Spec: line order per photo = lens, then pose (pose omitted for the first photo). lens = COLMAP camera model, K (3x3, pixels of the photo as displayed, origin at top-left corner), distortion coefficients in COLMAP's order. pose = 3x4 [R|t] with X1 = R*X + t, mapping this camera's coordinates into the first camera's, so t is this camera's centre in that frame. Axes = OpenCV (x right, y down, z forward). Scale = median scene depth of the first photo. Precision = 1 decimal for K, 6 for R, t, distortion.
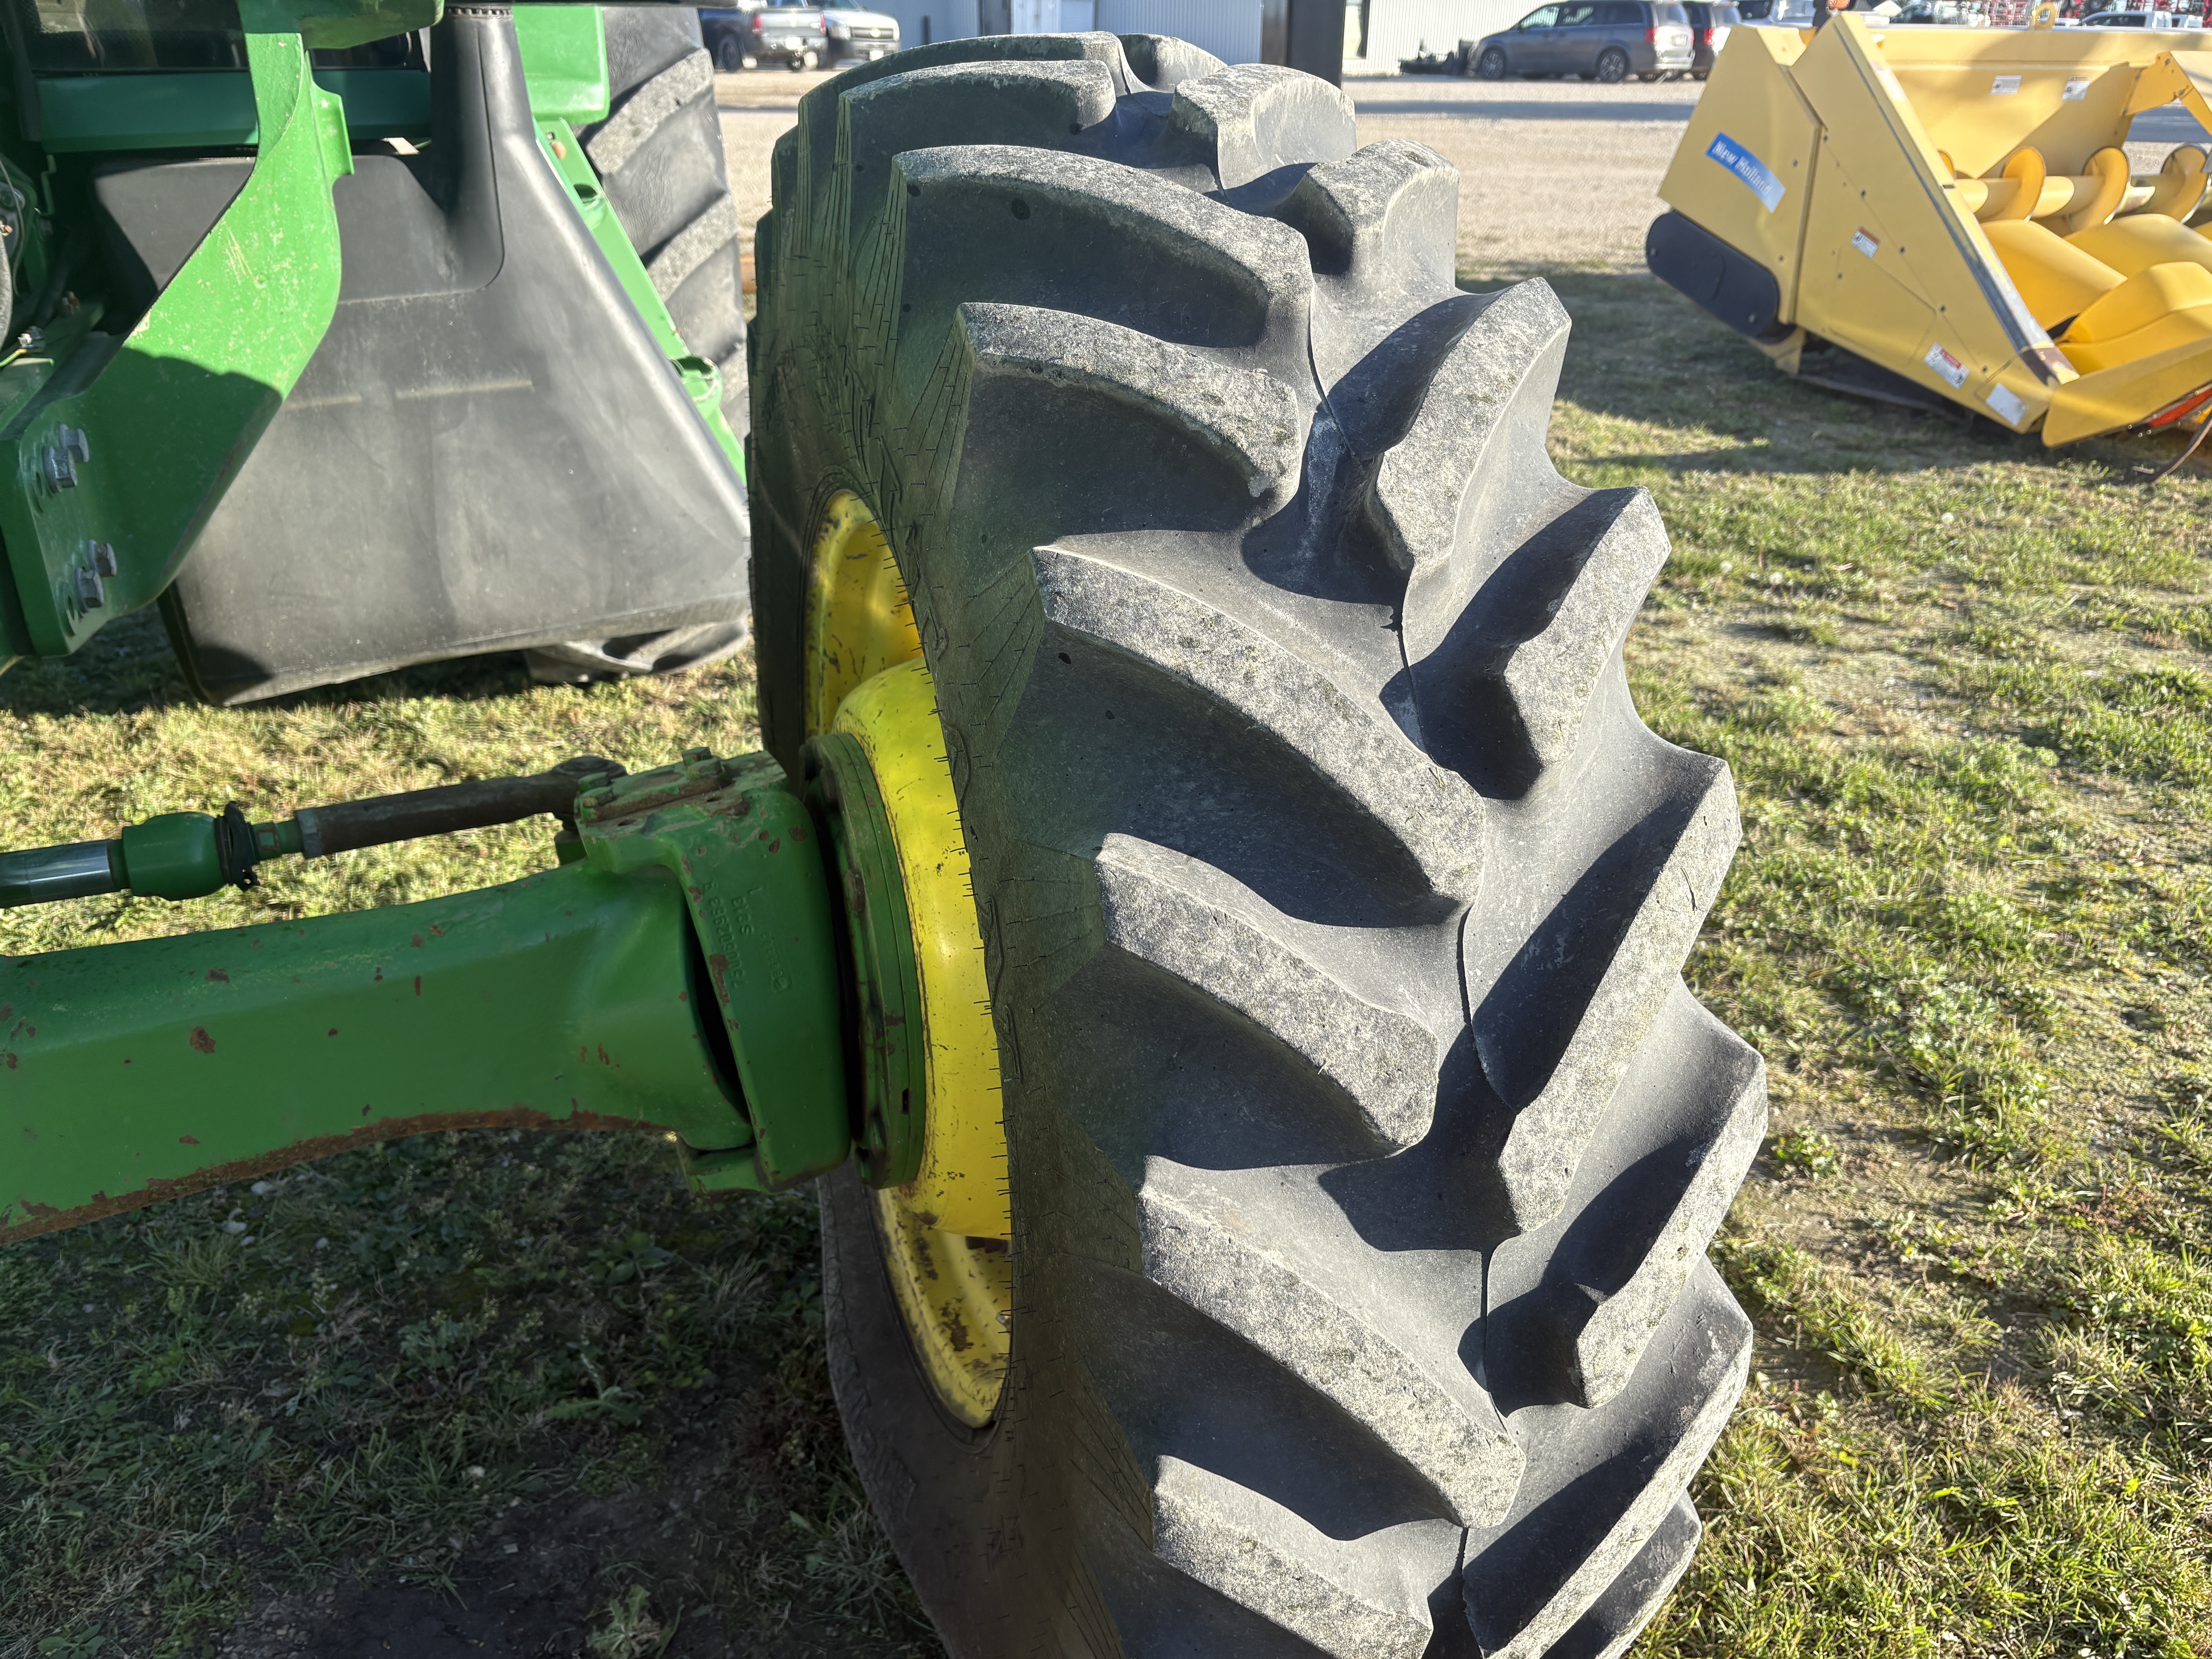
lens RADIAL K [[1656.3, 0, 1106.0], [0, 1656.3, 829.5], [0, 0, 1]] dist [0.052334, -0.059975]
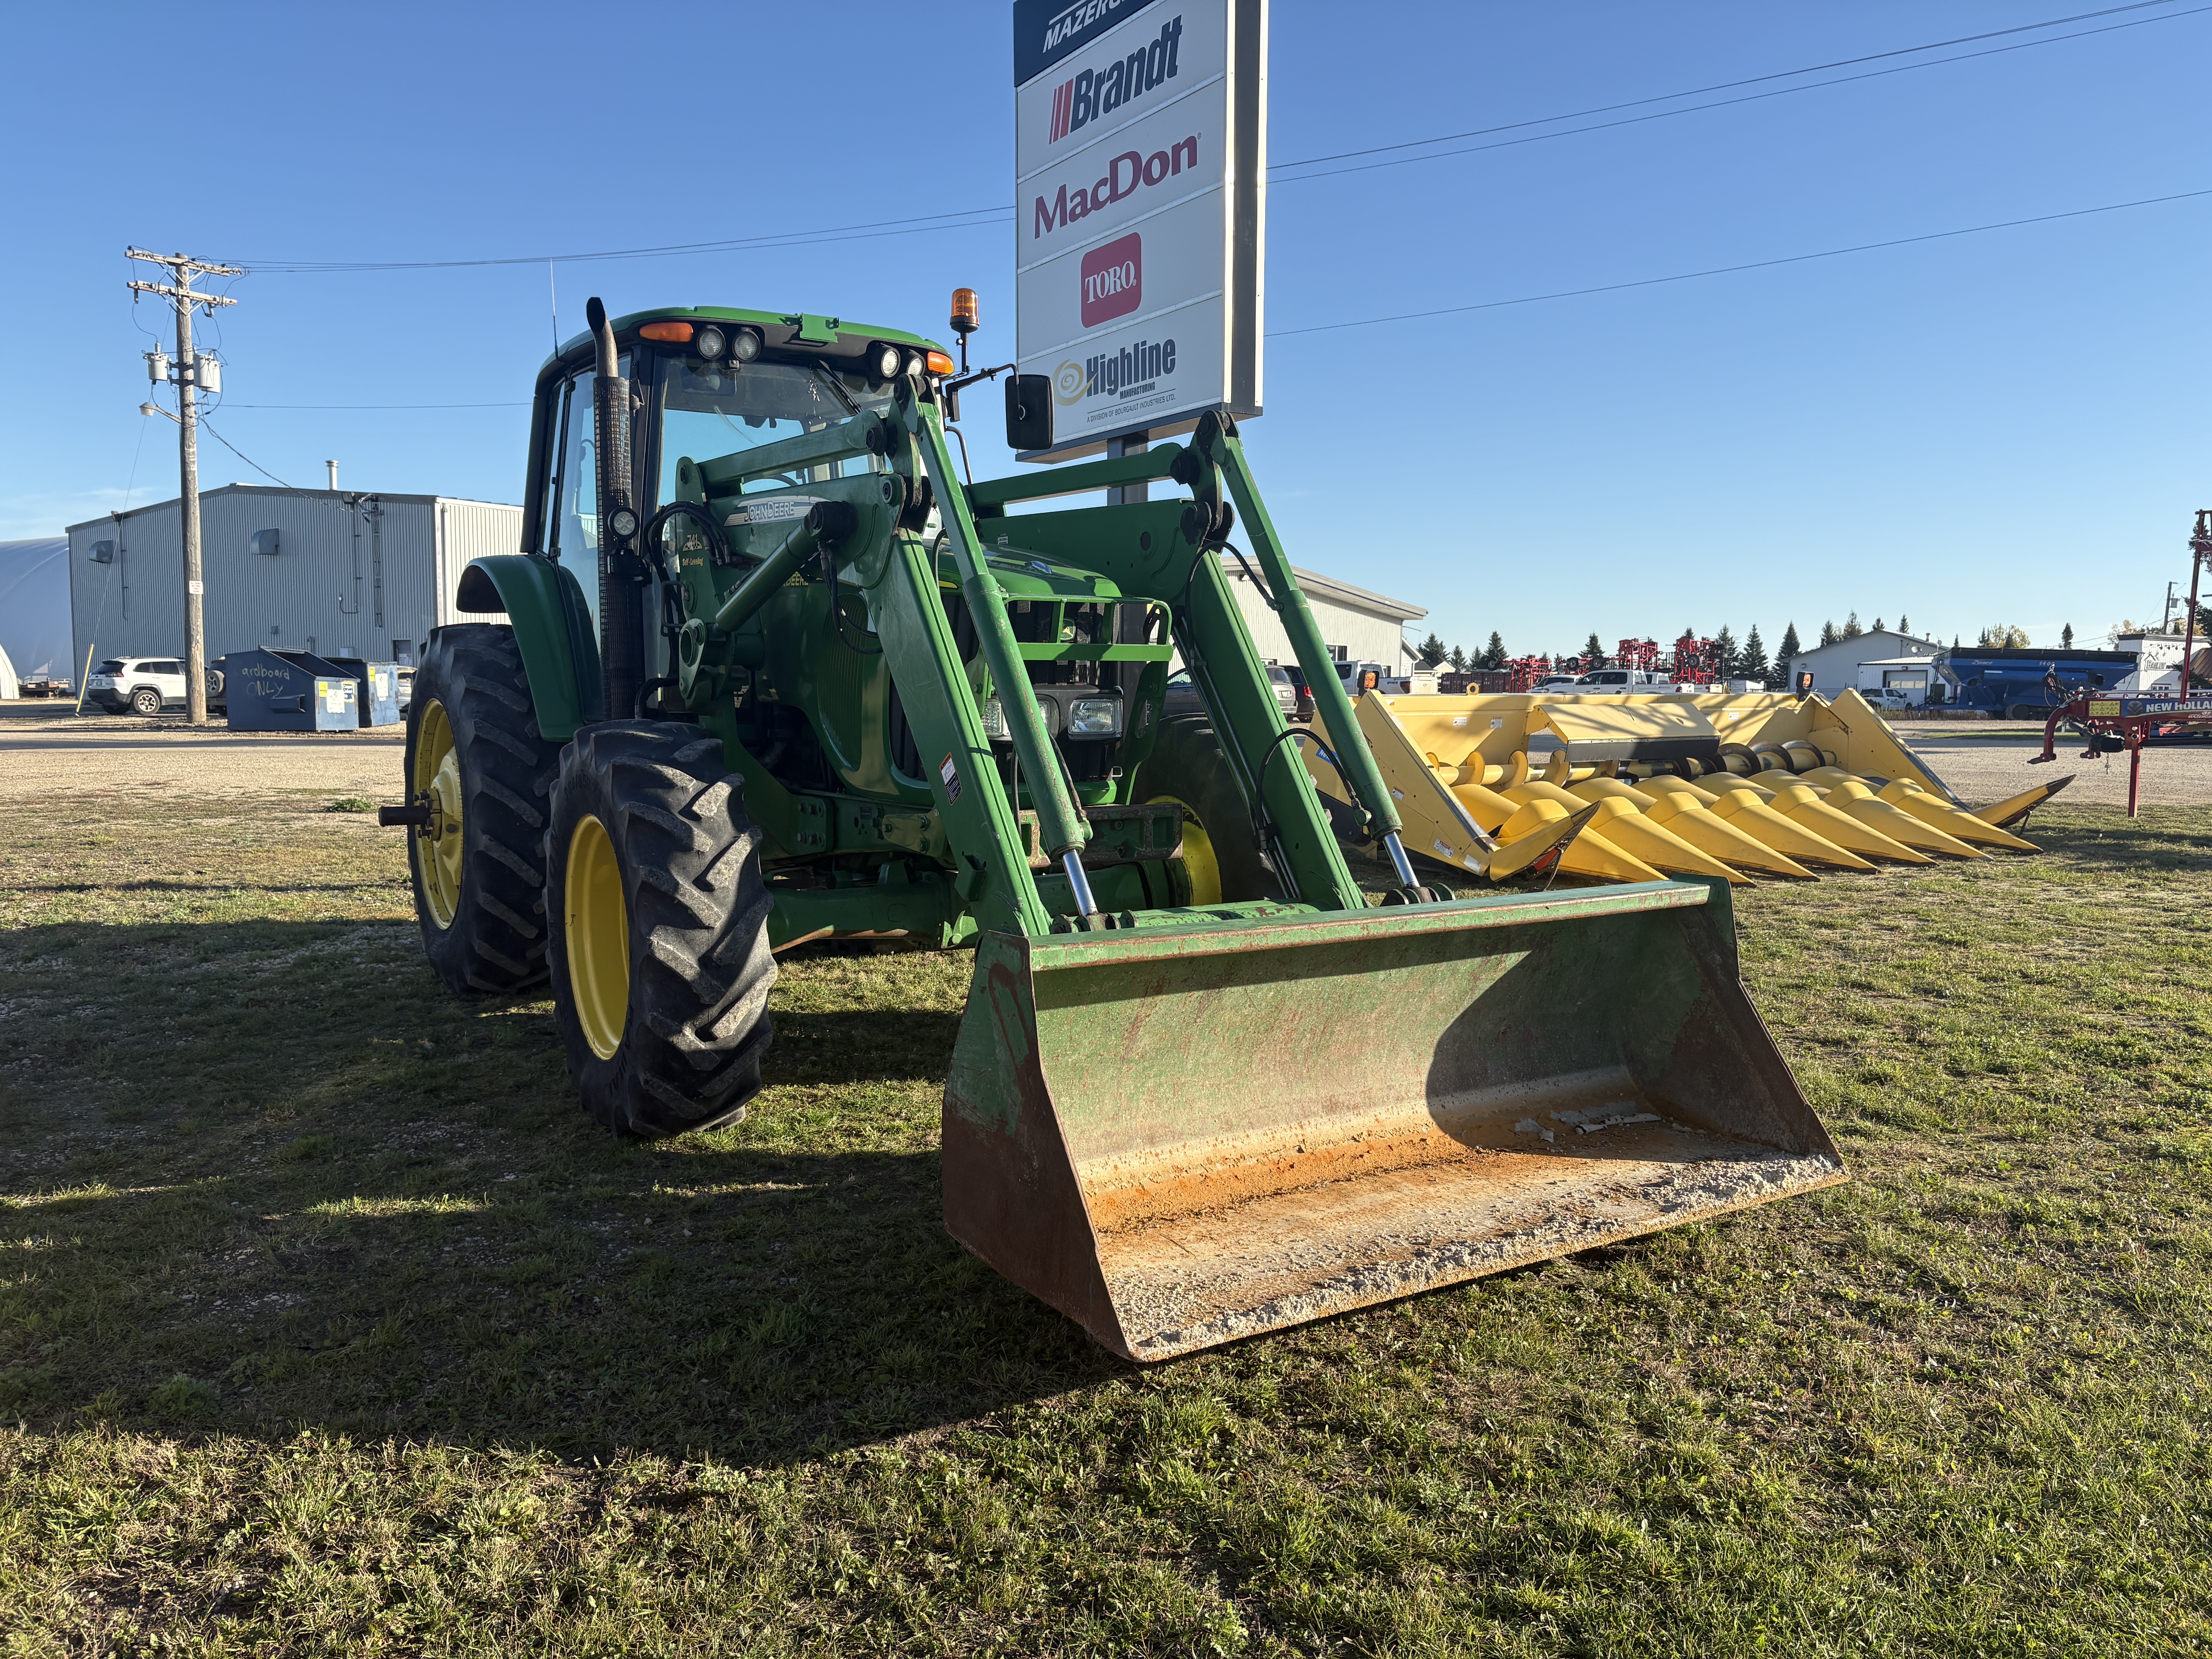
lens RADIAL K [[1674.3, 0, 1106.0], [0, 1674.3, 829.5], [0, 0, 1]] dist [0.005620, 0.001226]
pose [[0.979839, -0.018795, 0.198905, -0.247266], [0.087284, 0.935801, -0.341551, 0.301693], [-0.179716, 0.352026, 0.918575, -0.663591]]
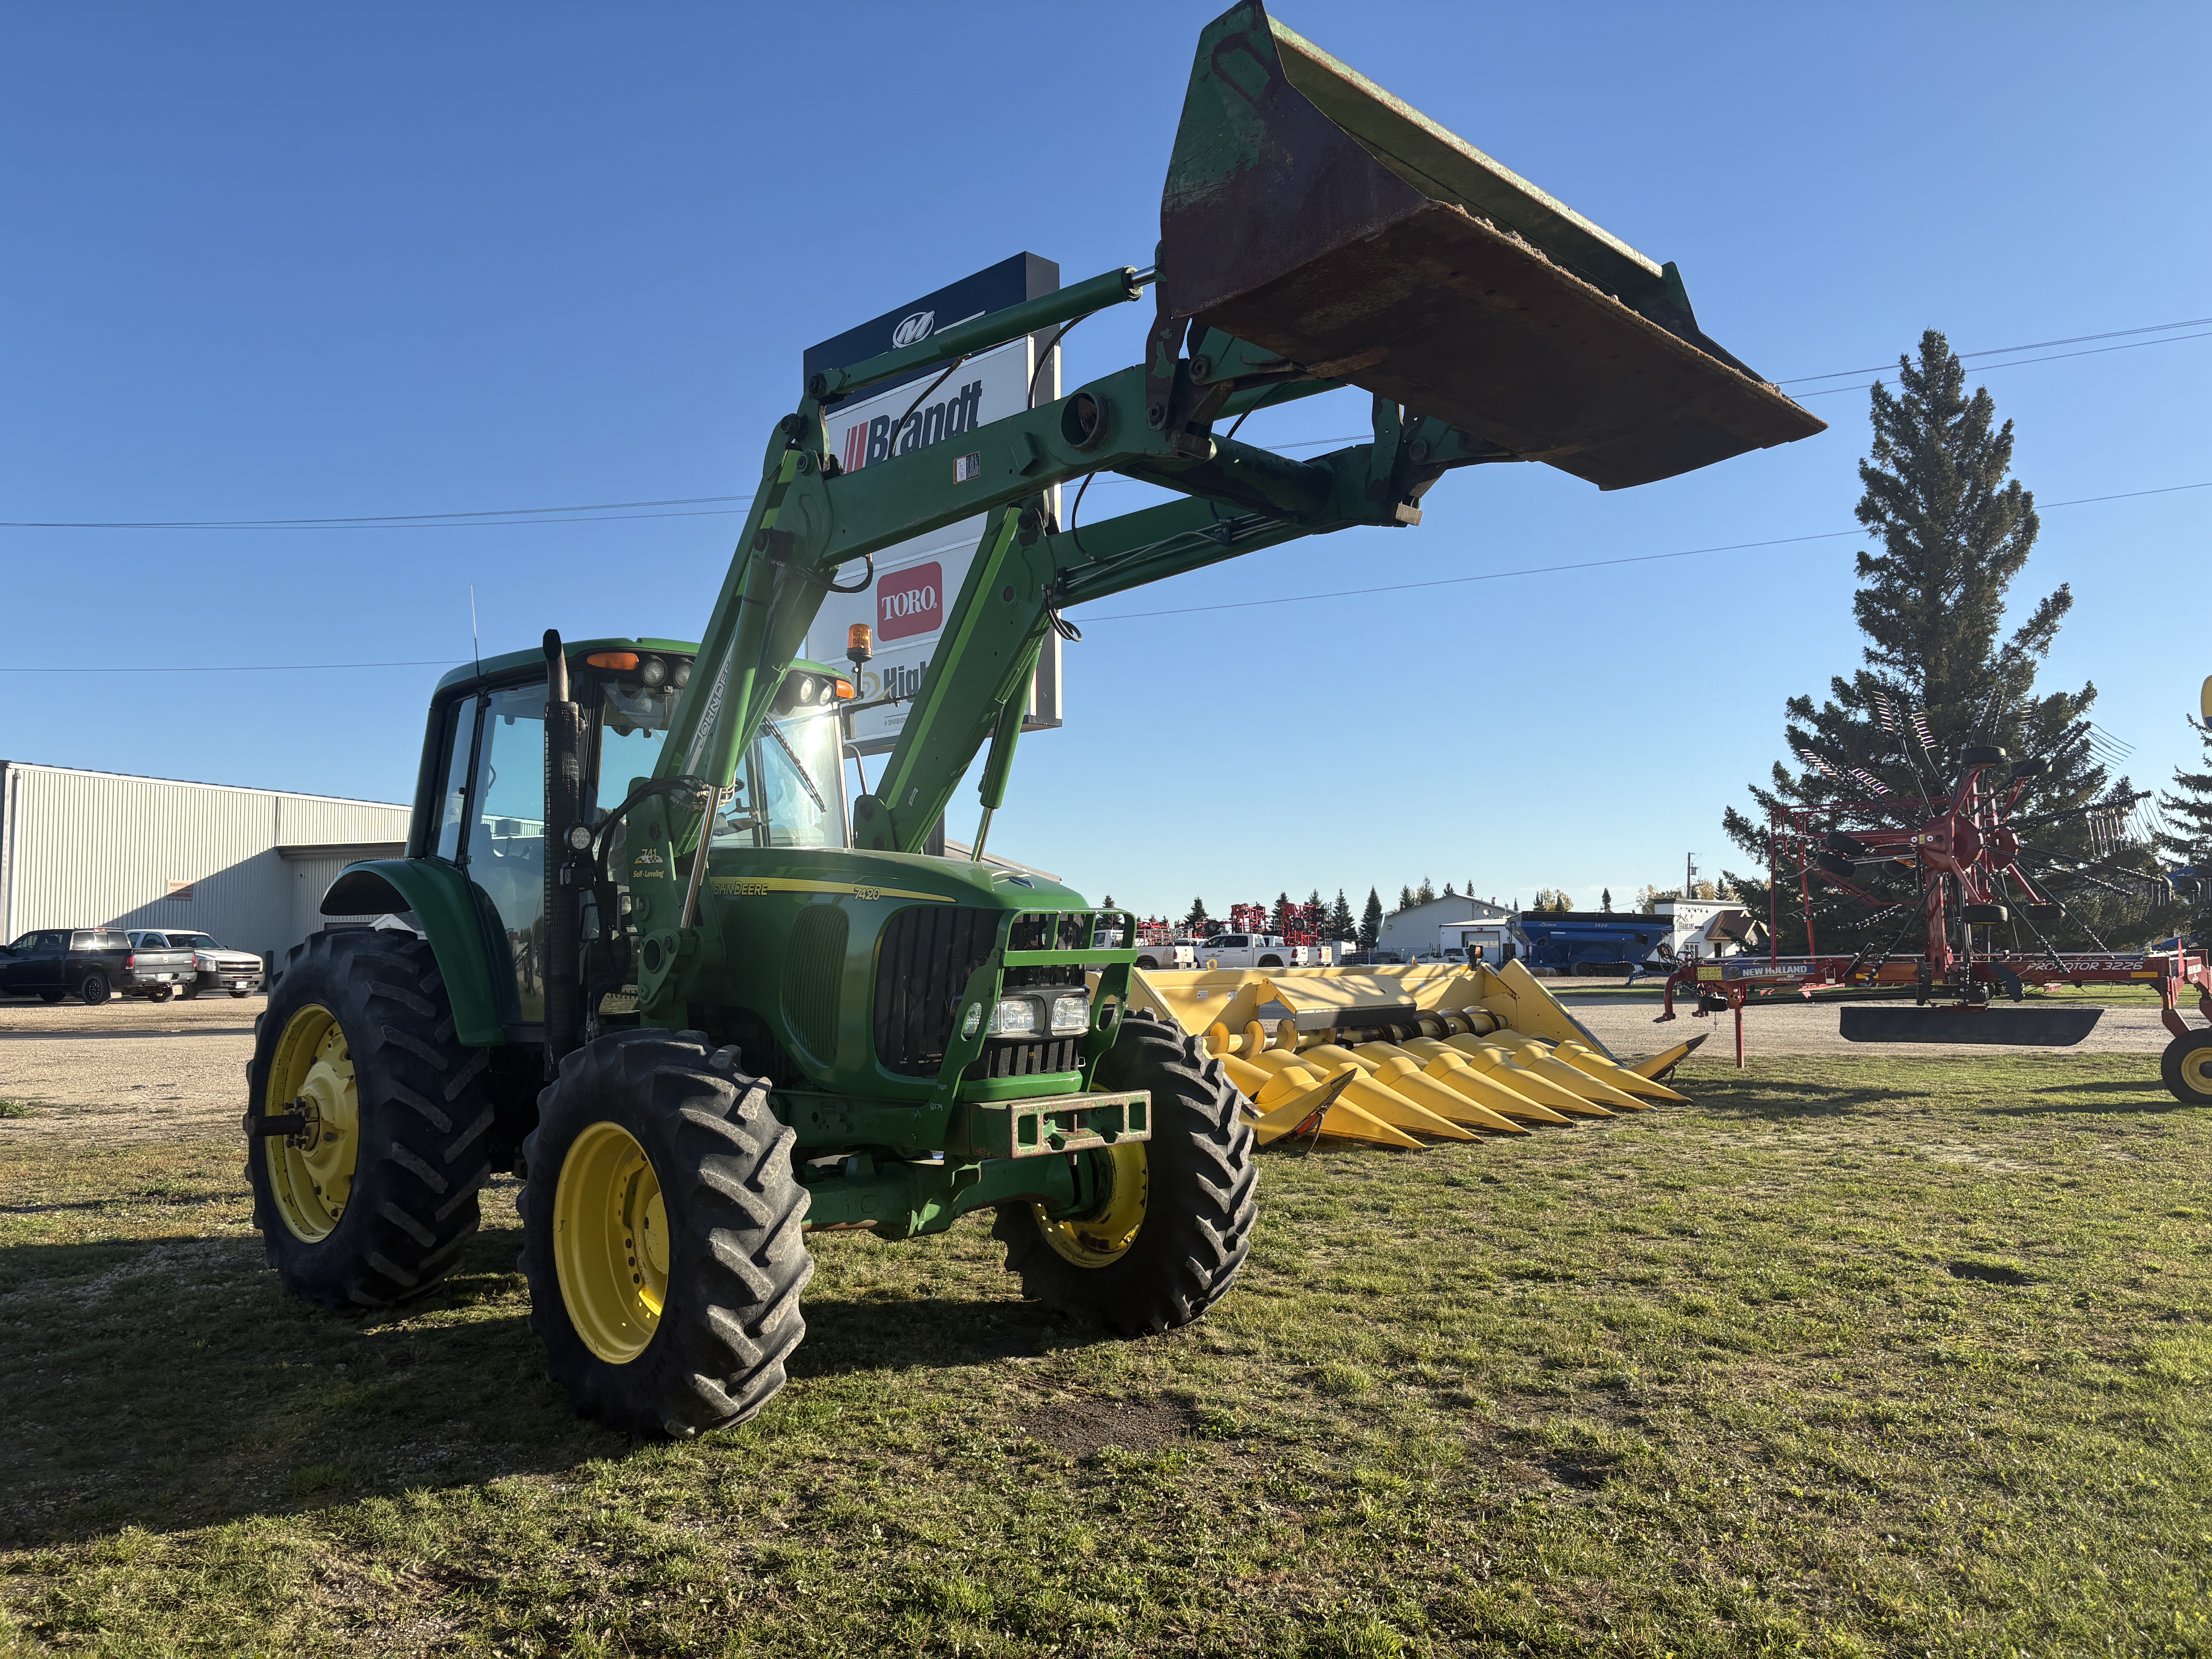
lens RADIAL K [[1656.3, 0, 1106.0], [0, 1656.3, 829.5], [0, 0, 1]] dist [0.052334, -0.059975]
pose [[0.910312, 0.017330, 0.413559, -0.441424], [0.189513, 0.870801, -0.453641, 0.298444], [-0.367989, 0.491330, 0.789417, -0.706501]]
